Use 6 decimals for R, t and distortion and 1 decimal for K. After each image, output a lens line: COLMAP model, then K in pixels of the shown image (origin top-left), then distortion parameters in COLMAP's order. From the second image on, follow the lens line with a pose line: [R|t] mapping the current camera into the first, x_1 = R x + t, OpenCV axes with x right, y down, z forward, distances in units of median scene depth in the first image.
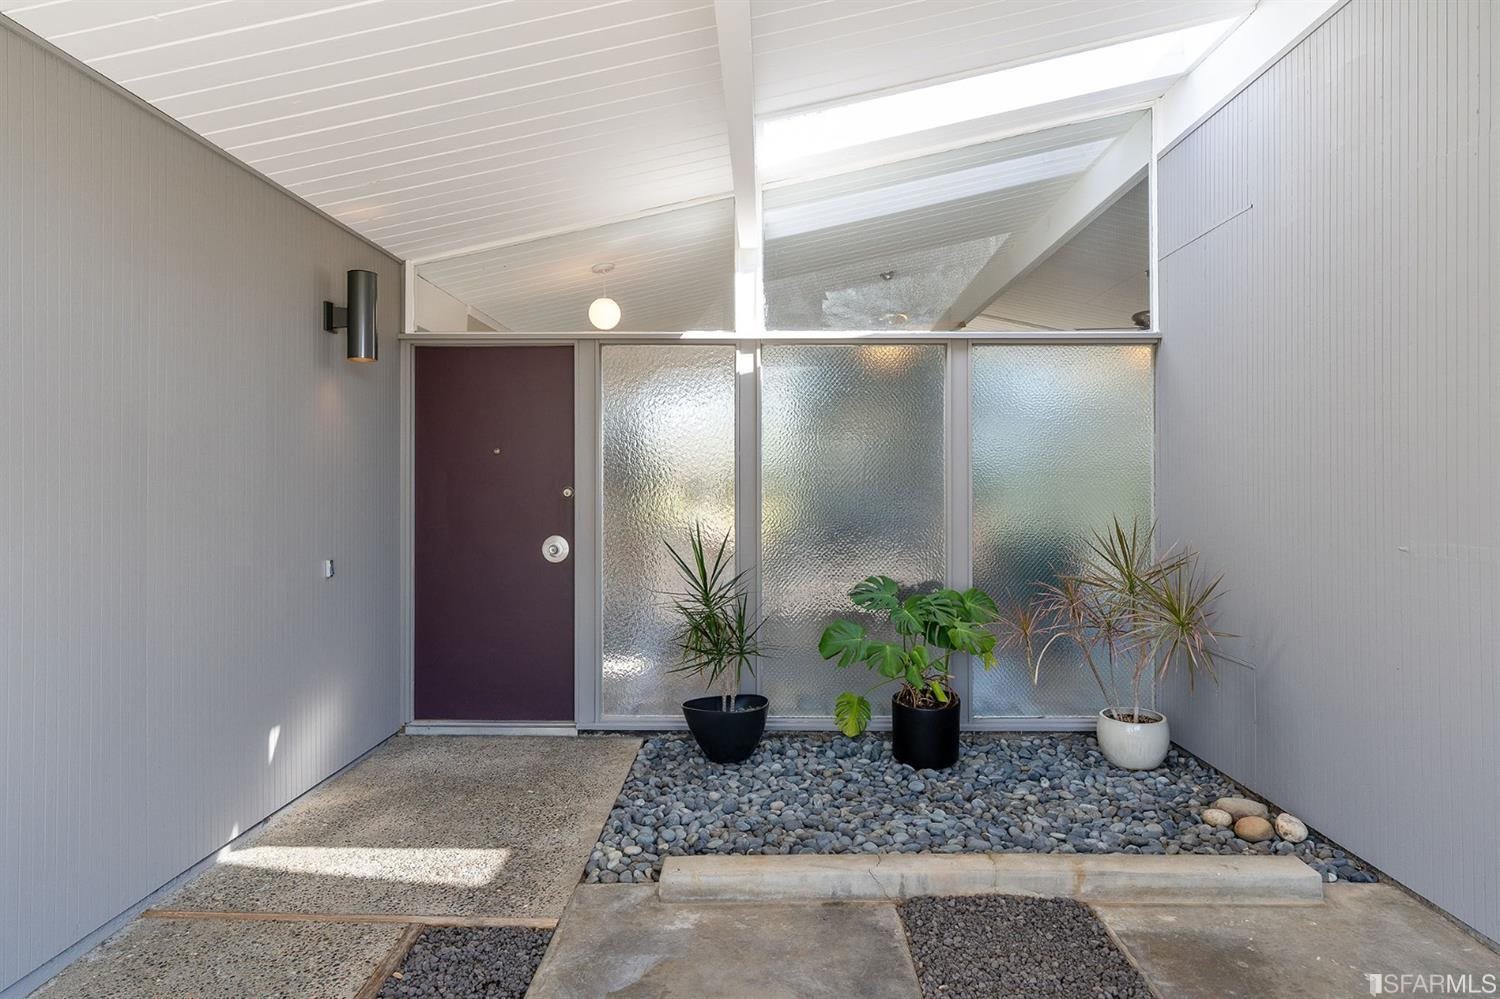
lens RADIAL K [[893.3, 0, 750.0], [0, 893.3, 499.5], [0, 0, 1]] dist [0.001421, 0.000119]
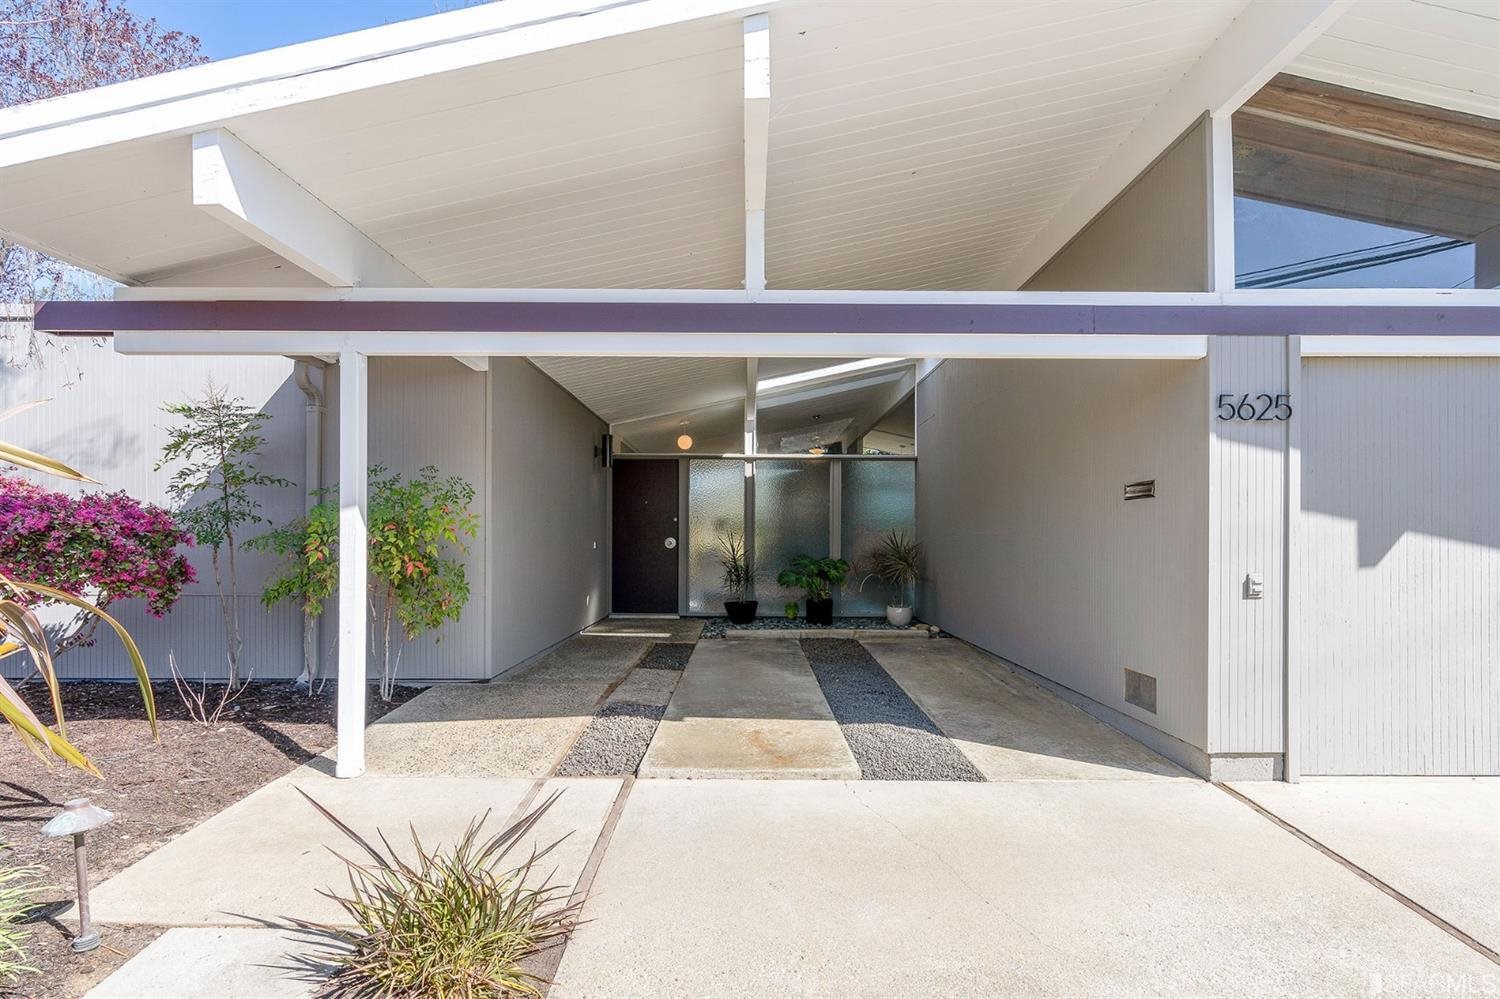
lens RADIAL K [[680.1, 0, 753.9], [0, 680.1, 535.8], [0, 0, 1]] dist [-0.001795, 0.000033]
pose [[0.999835, 0.006059, 0.017101, -0.022876], [-0.005639, 0.999683, -0.024517, 0.081744], [-0.017244, 0.024417, 0.999553, -0.874207]]
